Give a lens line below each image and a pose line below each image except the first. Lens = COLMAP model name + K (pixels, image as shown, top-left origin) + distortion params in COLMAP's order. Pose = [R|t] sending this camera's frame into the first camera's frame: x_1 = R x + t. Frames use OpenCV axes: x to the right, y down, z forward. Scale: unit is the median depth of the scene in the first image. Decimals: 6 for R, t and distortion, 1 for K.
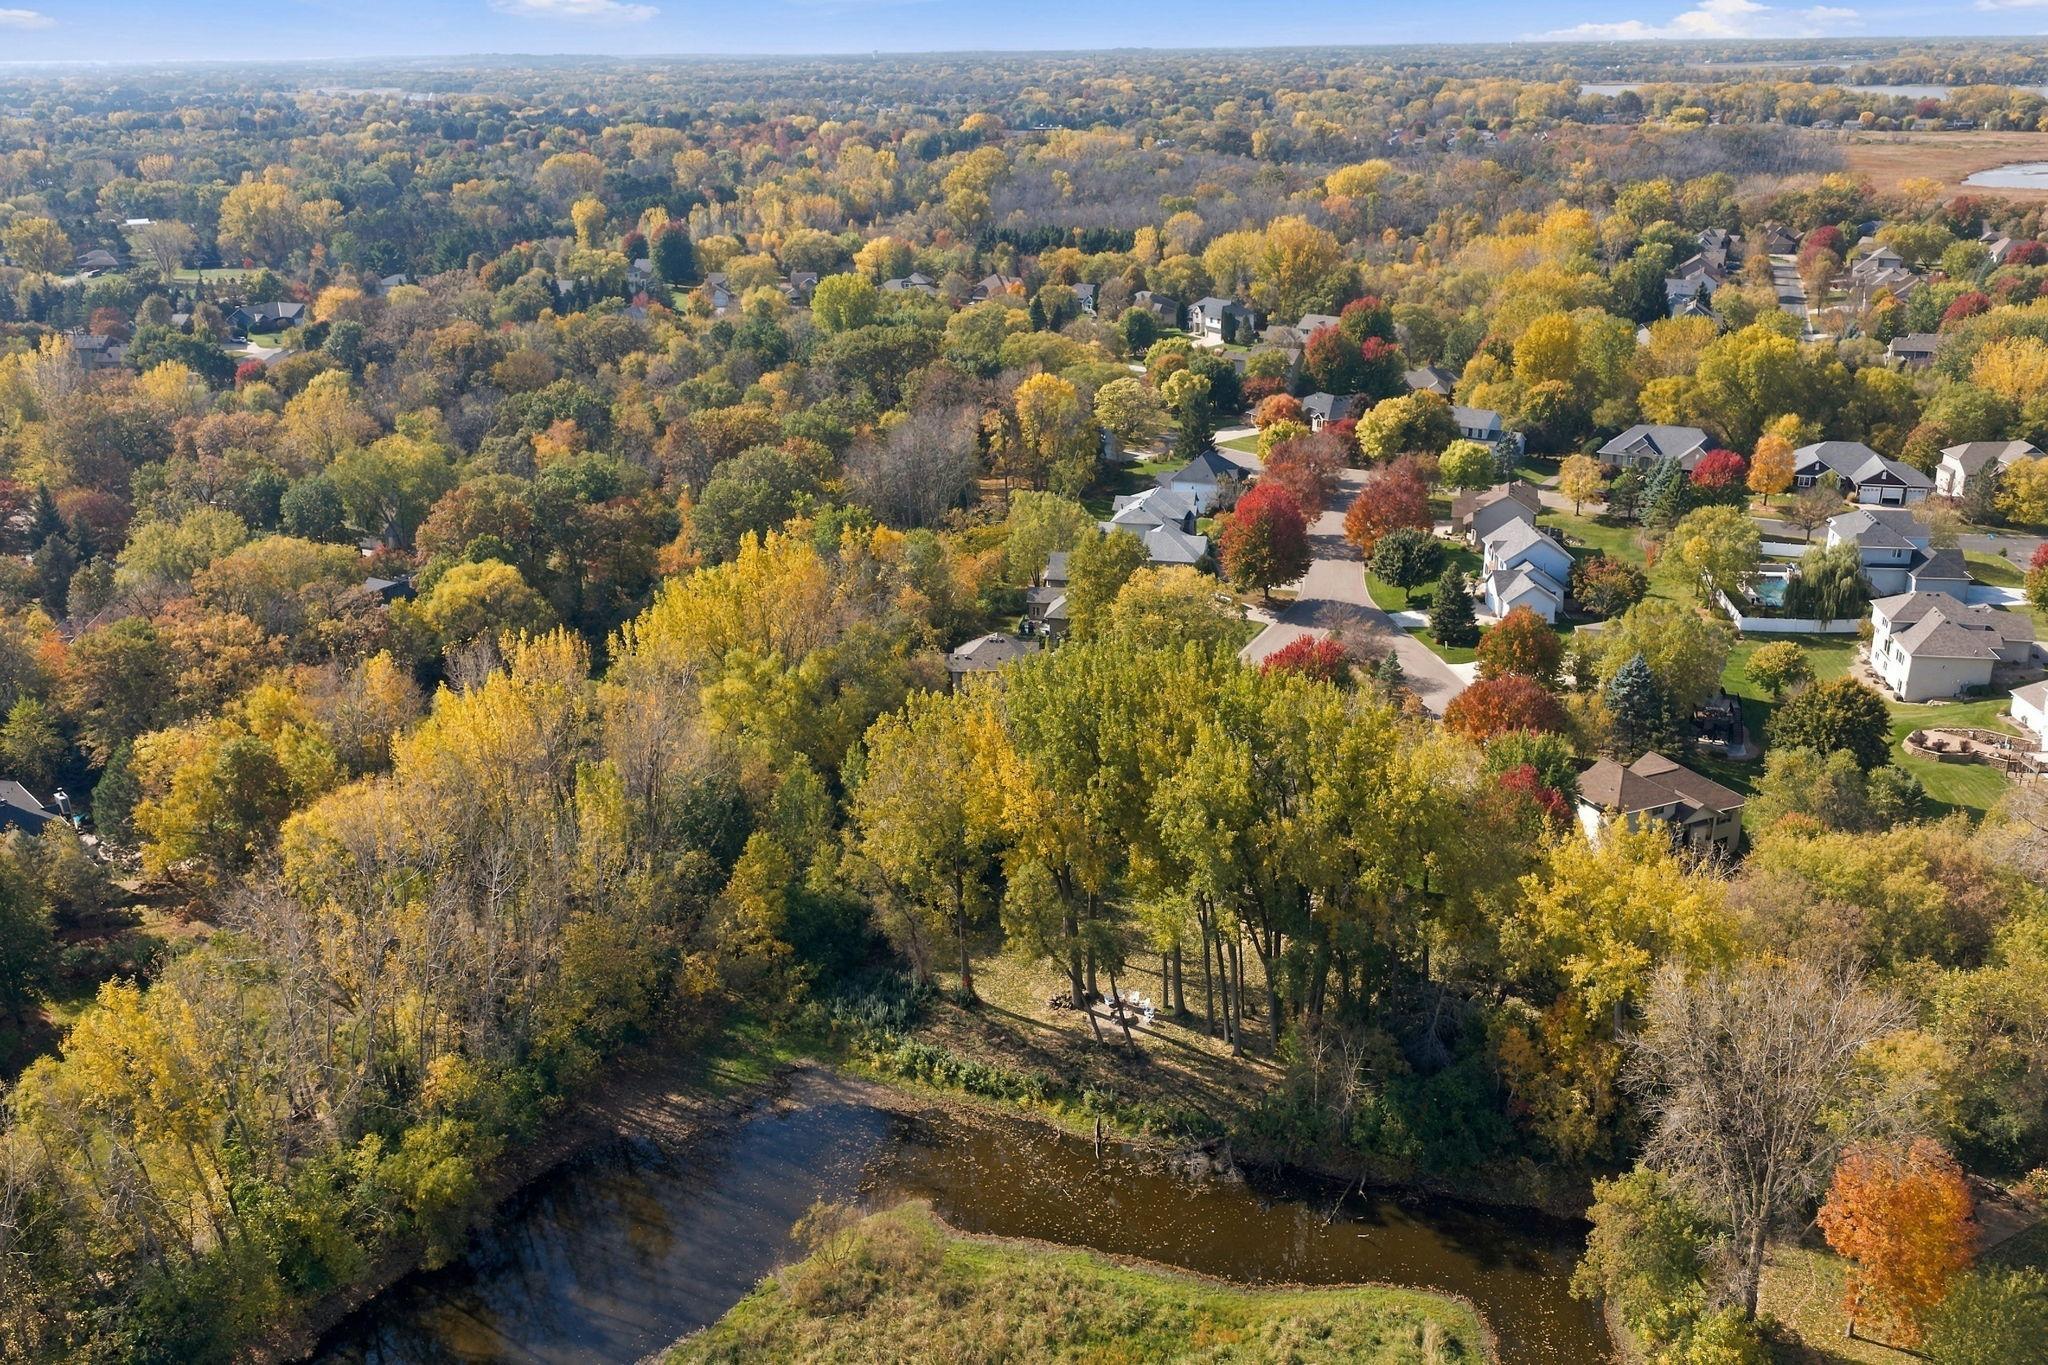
lens RADIAL K [[1688.8, 0, 1031.3], [0, 1688.8, 716.8], [0, 0, 1]] dist [0.012241, -0.016058]
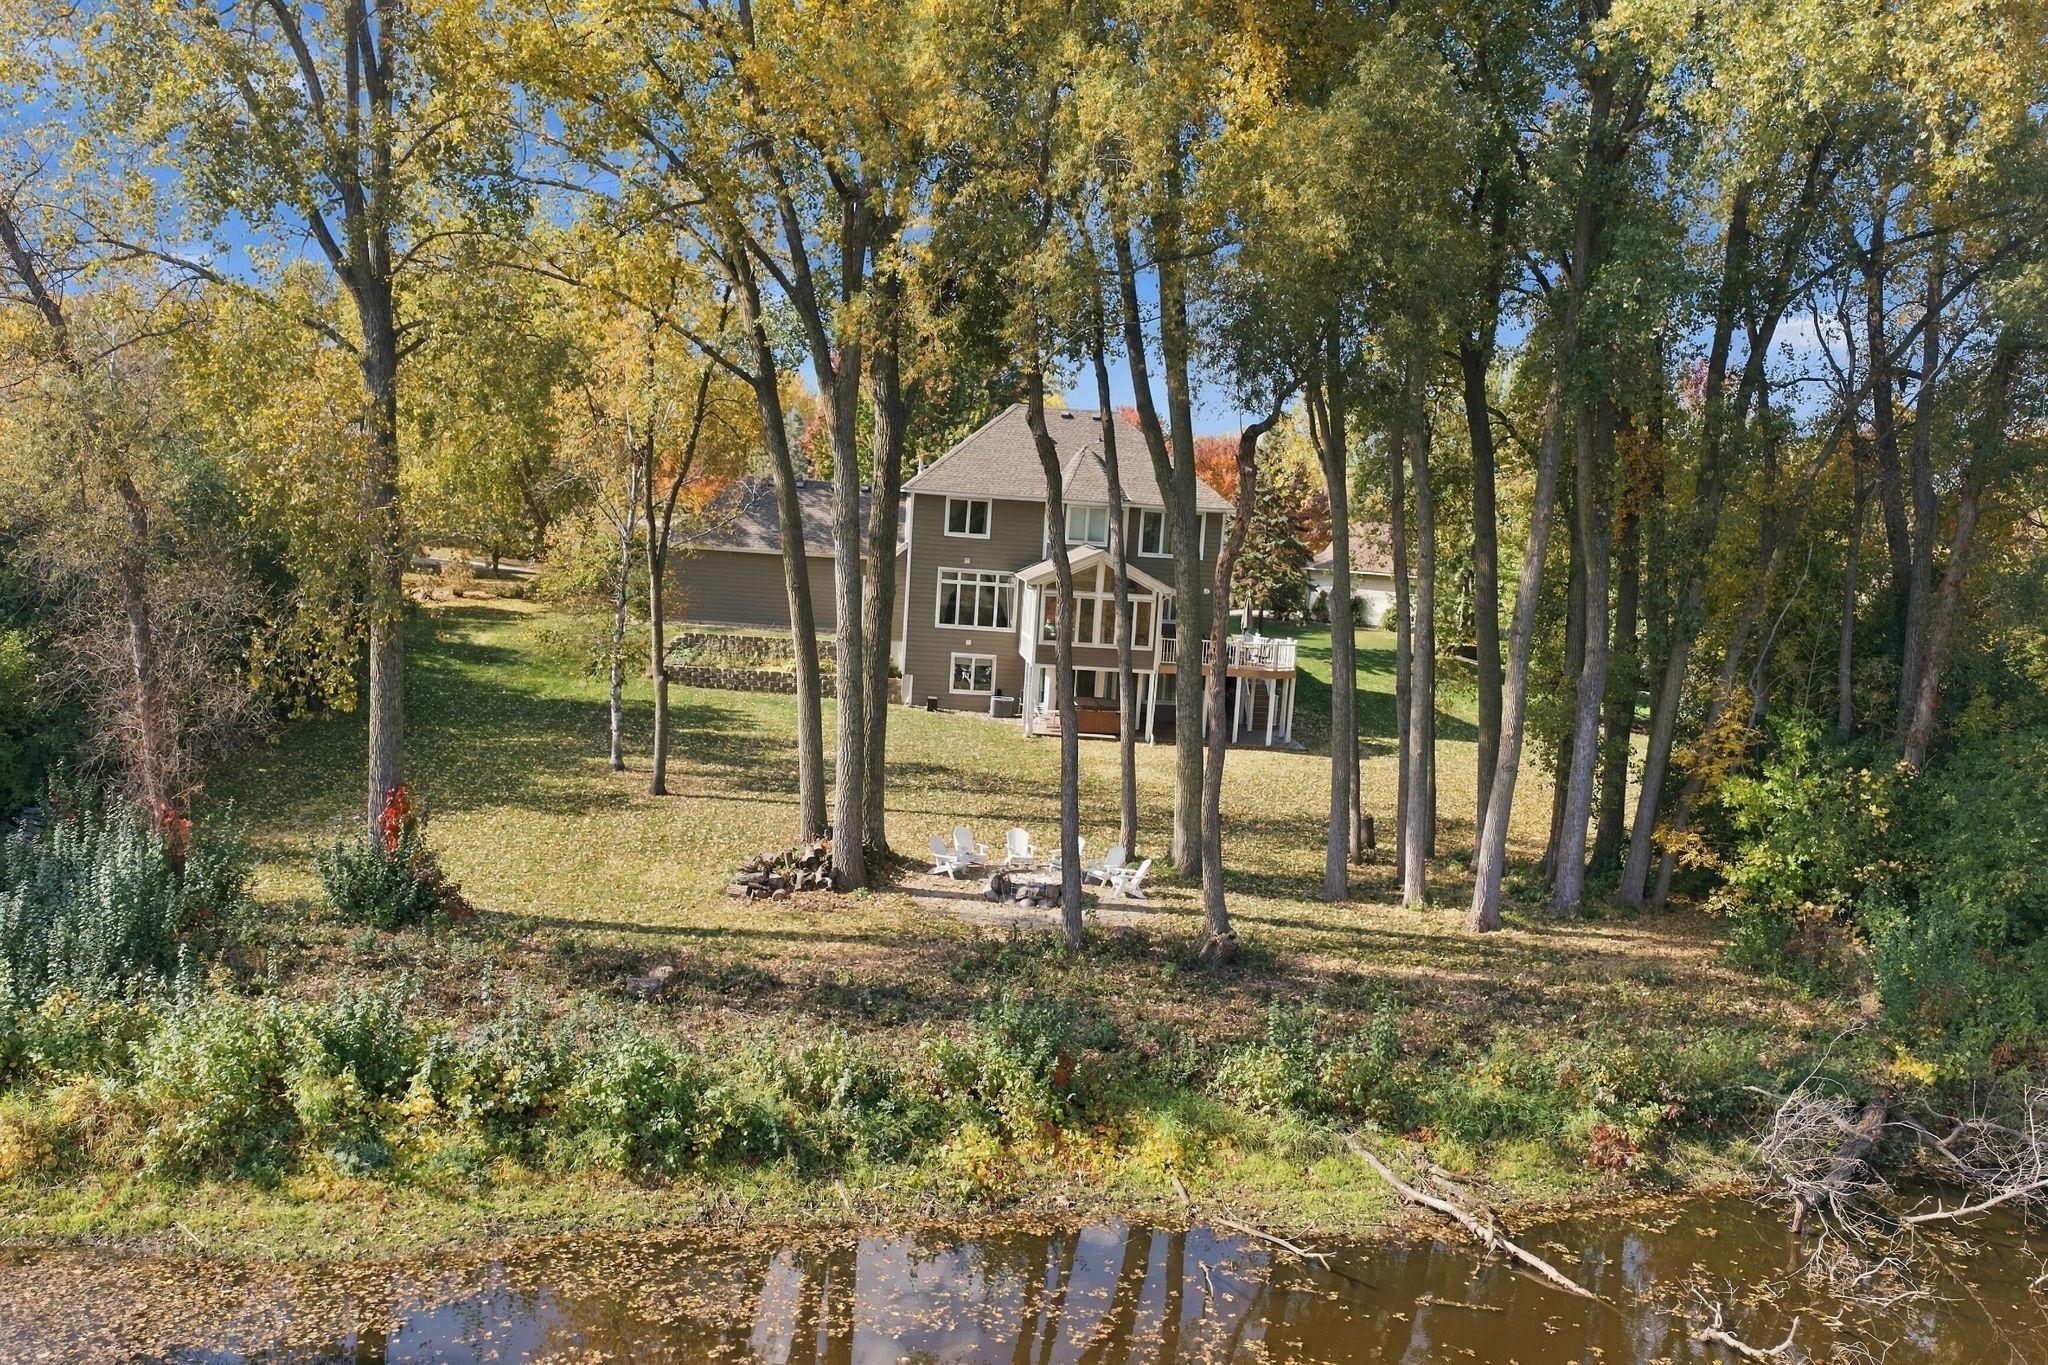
lens RADIAL K [[1688.8, 0, 1031.3], [0, 1688.8, 716.8], [0, 0, 1]] dist [0.012241, -0.016058]
pose [[0.826296, -0.003386, 0.563226, -0.062375], [0.132935, 0.972903, -0.189177, 0.129392], [-0.547323, 0.231189, 0.804356, 0.499043]]
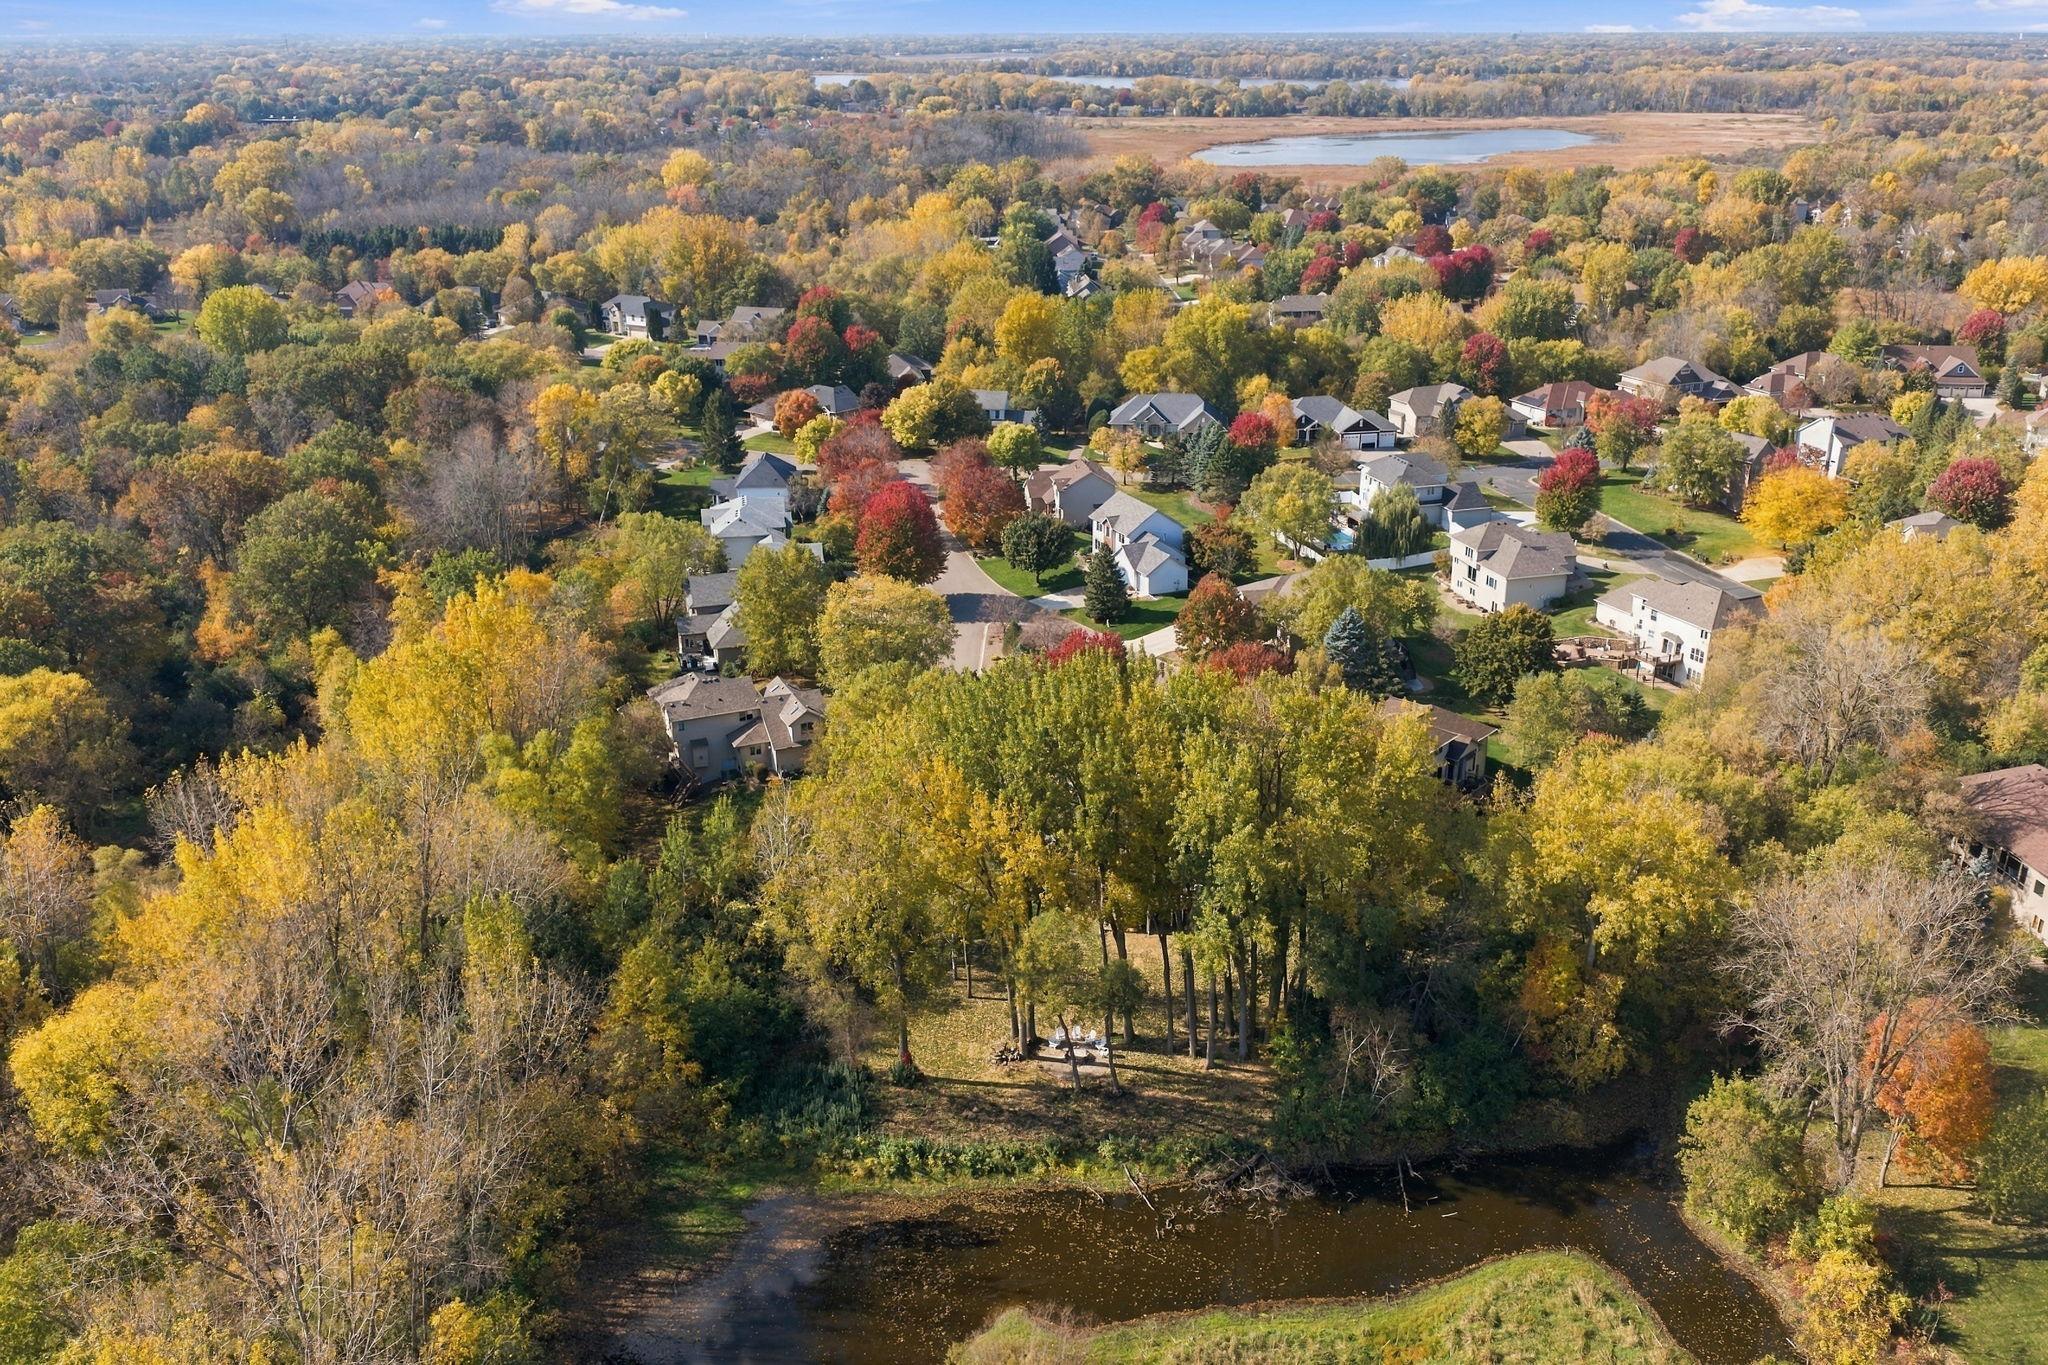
lens RADIAL K [[1688.8, 0, 1031.3], [0, 1688.8, 716.8], [0, 0, 1]] dist [0.012241, -0.016058]
pose [[0.904956, -0.148746, 0.398659, -0.201594], [0.146763, 0.988528, 0.035683, -0.029229], [-0.399393, 0.026217, 0.916405, 0.093921]]
